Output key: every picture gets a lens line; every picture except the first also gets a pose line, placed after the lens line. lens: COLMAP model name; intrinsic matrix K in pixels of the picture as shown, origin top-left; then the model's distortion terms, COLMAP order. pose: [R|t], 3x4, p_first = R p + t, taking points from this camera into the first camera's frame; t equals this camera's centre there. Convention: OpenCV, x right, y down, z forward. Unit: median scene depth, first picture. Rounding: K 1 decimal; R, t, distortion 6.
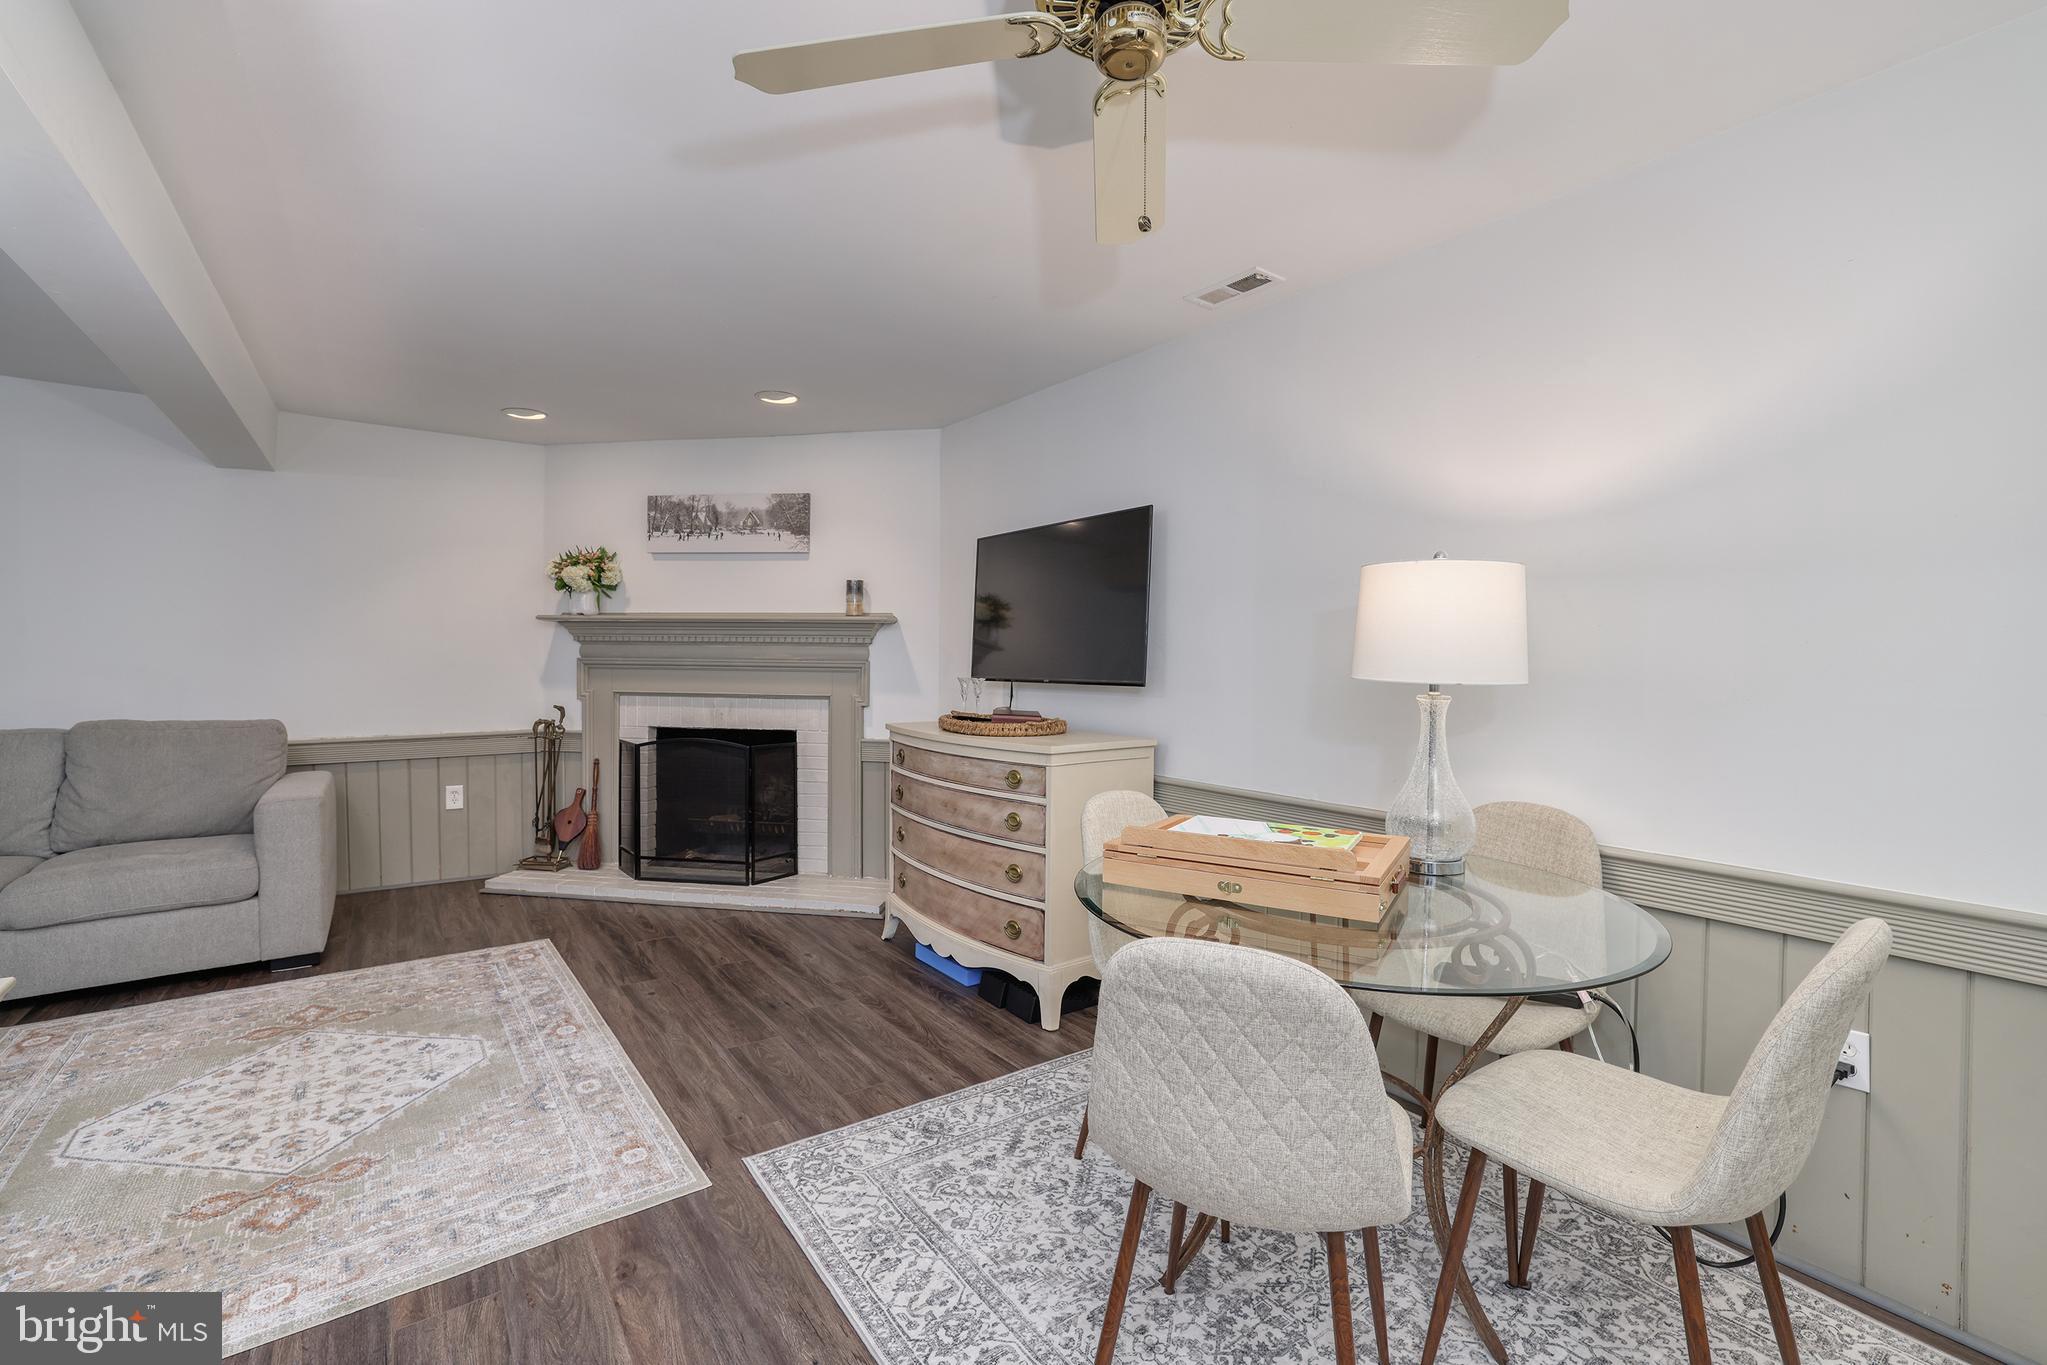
lens RADIAL K [[874.1, 0, 1030.3], [0, 874.1, 671.3], [0, 0, 1]] dist [-0.048319, 0.016968]
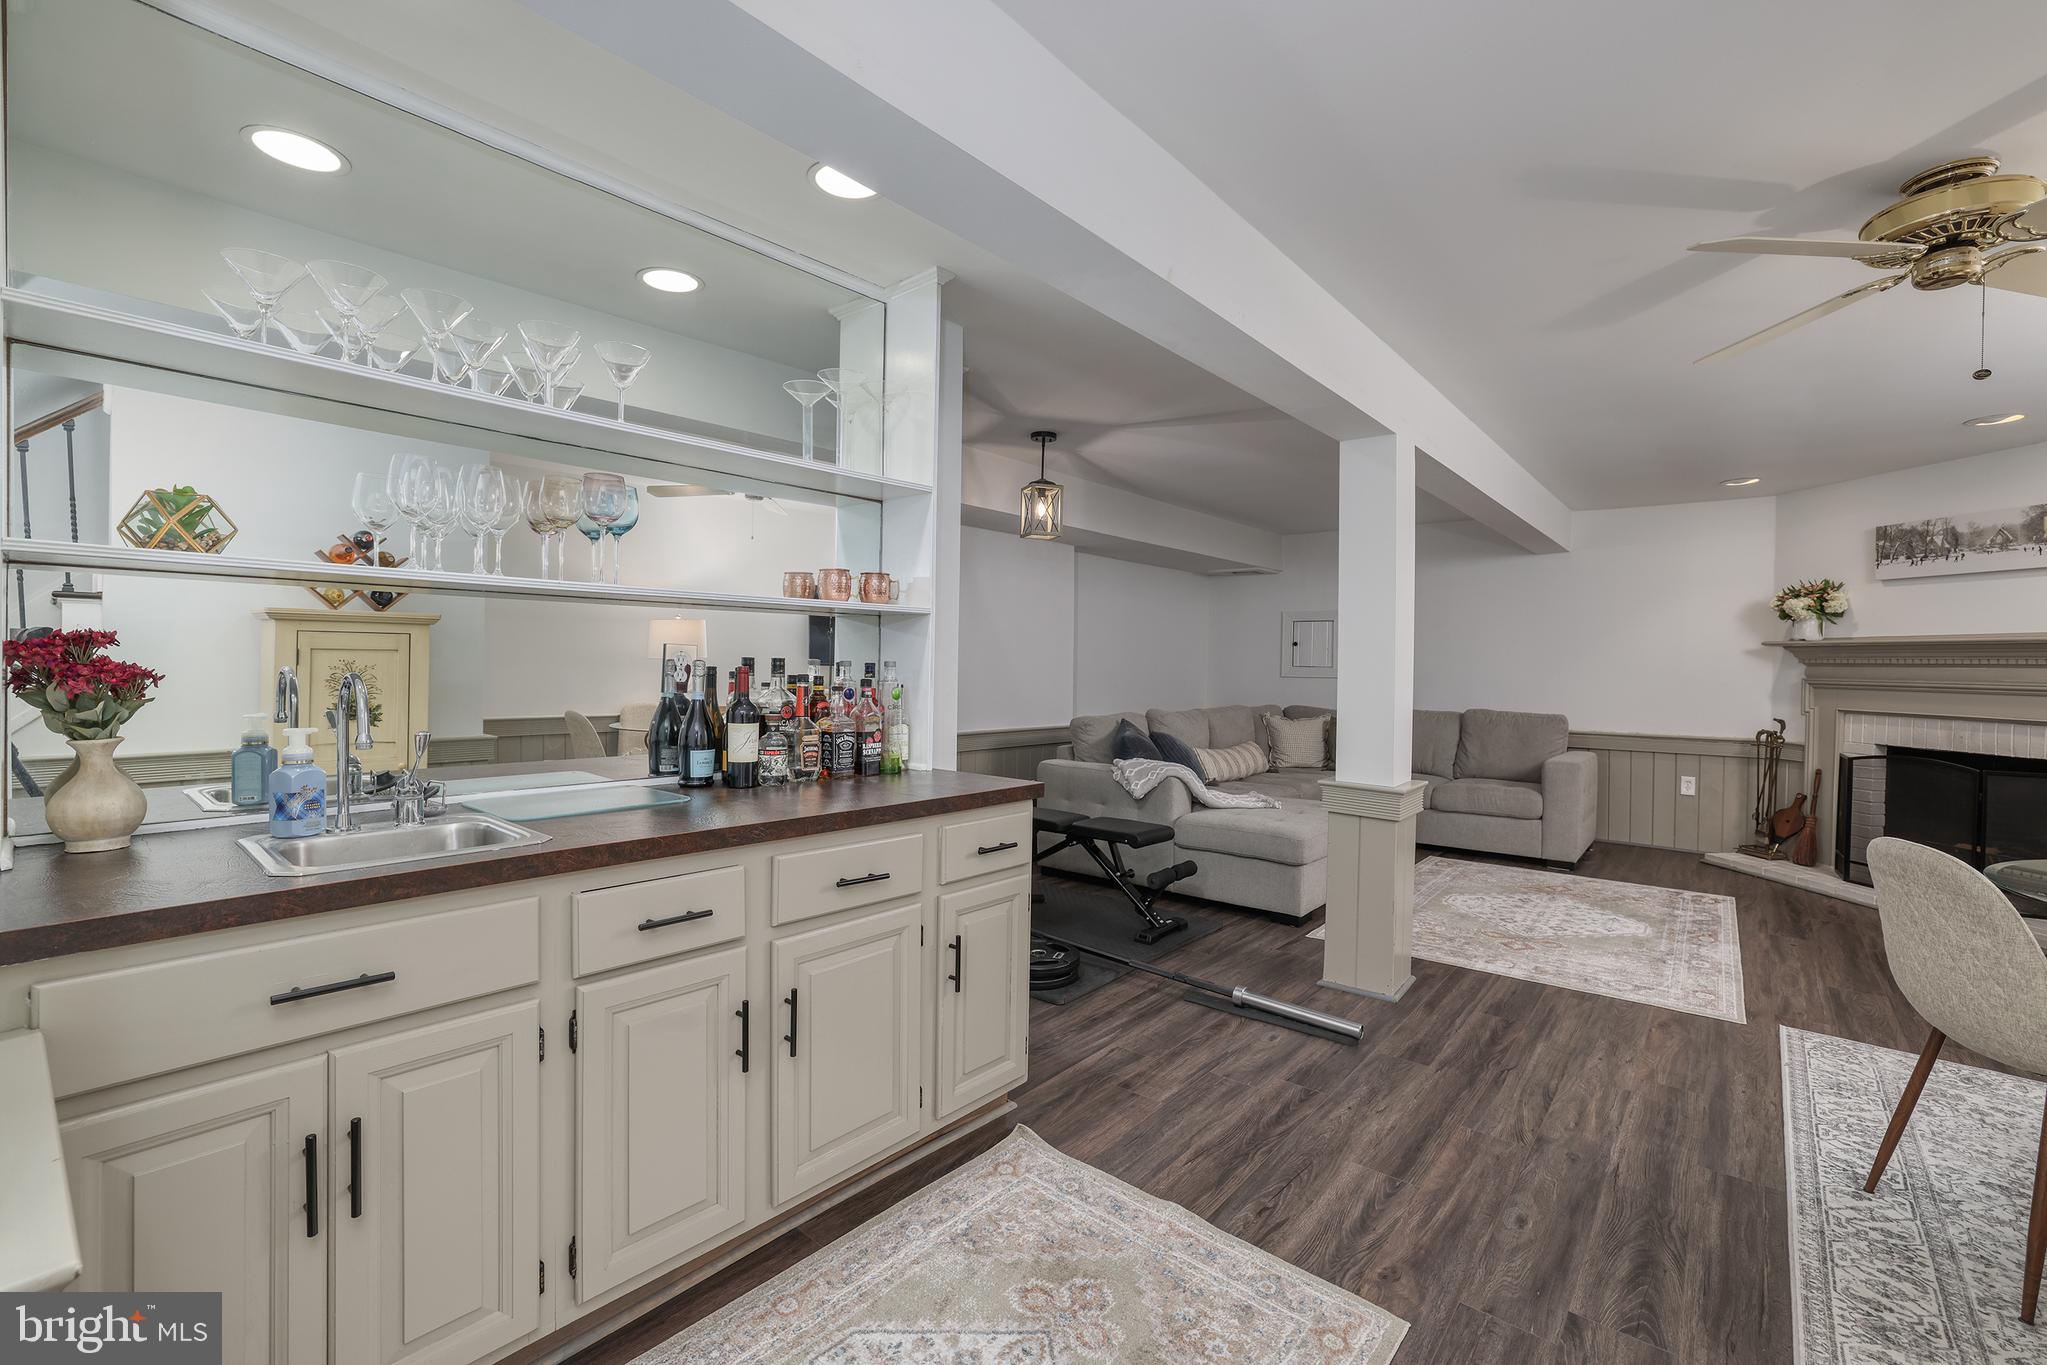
lens RADIAL K [[874.1, 0, 1030.3], [0, 874.1, 671.3], [0, 0, 1]] dist [-0.048319, 0.016968]
pose [[0.232530, 0.005377, -0.972574, 0.336656], [-0.029658, 0.999559, -0.001565, 0.007348], [0.972137, 0.029209, 0.232587, -0.253917]]
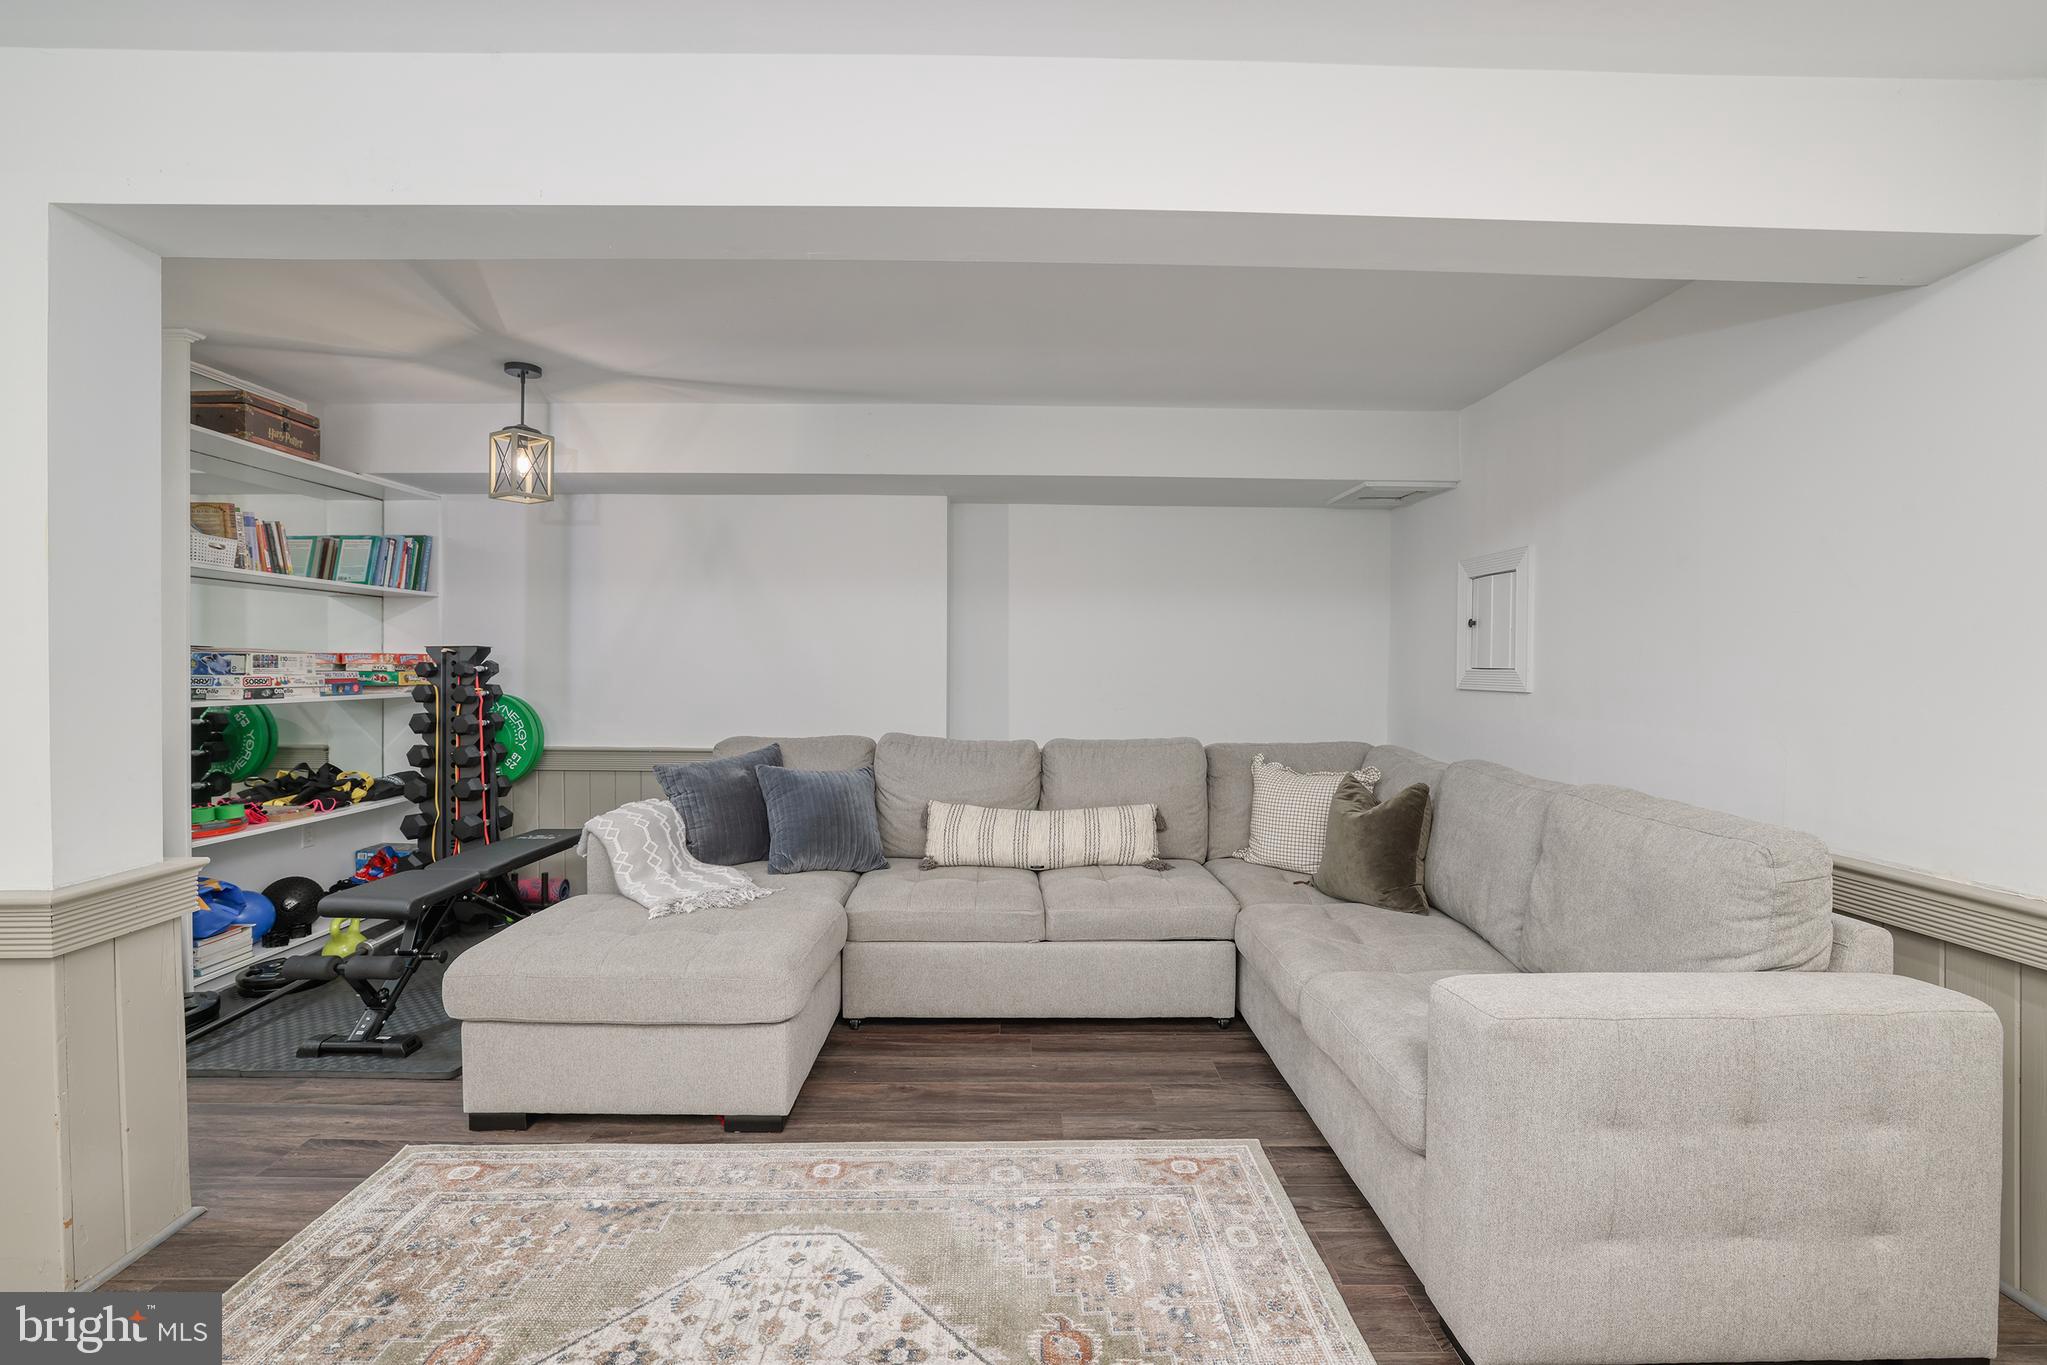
lens RADIAL K [[874.1, 0, 1030.3], [0, 874.1, 671.3], [0, 0, 1]] dist [-0.048319, 0.016968]
pose [[-0.580100, 0.001568, -0.814544, -0.248664], [-0.027757, 0.999379, 0.021692, -0.023184], [0.814072, 0.035193, -0.579696, 0.761831]]
